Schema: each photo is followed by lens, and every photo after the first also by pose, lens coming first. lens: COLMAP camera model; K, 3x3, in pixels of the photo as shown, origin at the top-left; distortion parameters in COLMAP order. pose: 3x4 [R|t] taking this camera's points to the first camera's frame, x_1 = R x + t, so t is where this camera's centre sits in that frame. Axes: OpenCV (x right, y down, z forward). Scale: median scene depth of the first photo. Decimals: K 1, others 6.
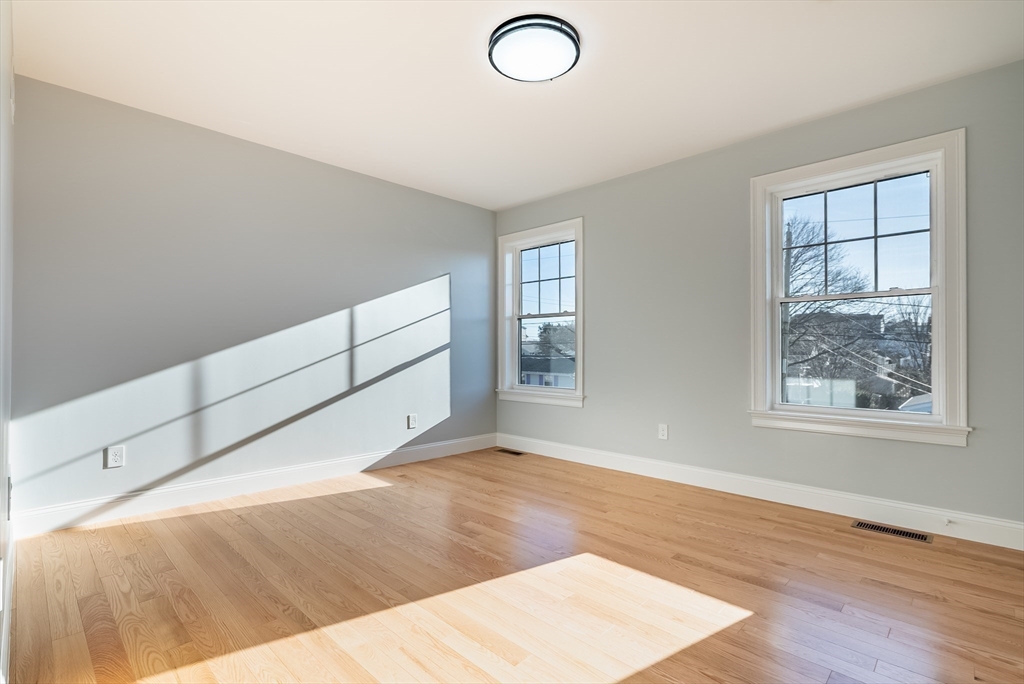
lens RADIAL K [[484.4, 0, 504.4], [0, 484.4, 352.2], [0, 0, 1]] dist [-0.004679, -0.000115]
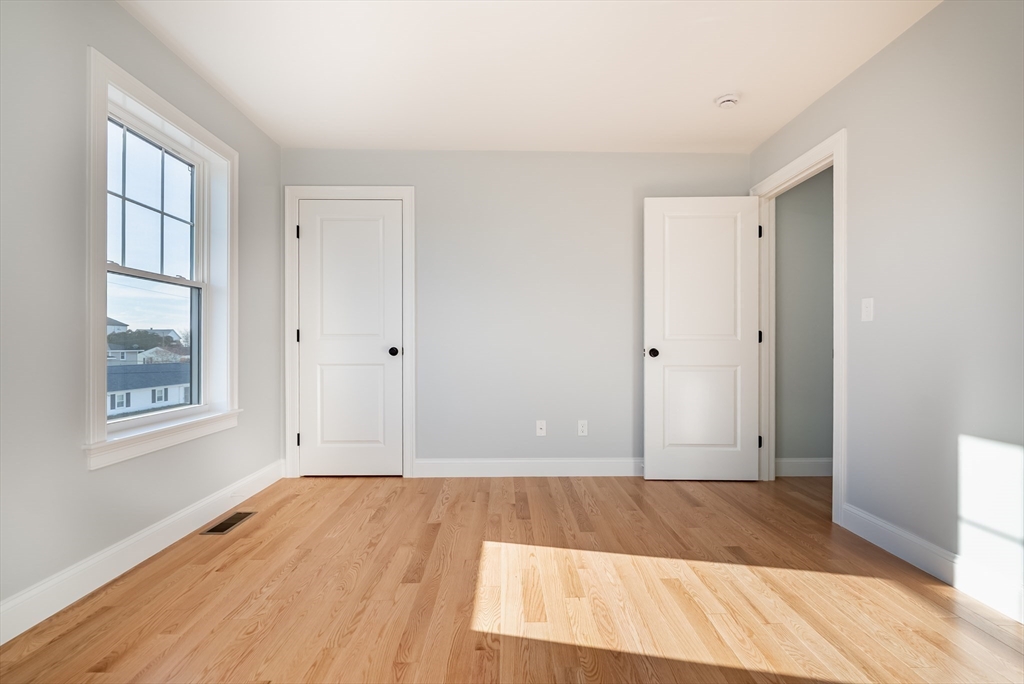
lens RADIAL K [[484.4, 0, 510.2], [0, 484.4, 343.2], [0, 0, 1]] dist [-0.004679, -0.000115]
pose [[-0.731752, 0.001016, 0.681570, -0.181229], [-0.006530, 0.999943, -0.008500, -0.000417], [-0.681540, -0.010671, -0.731703, 0.749954]]
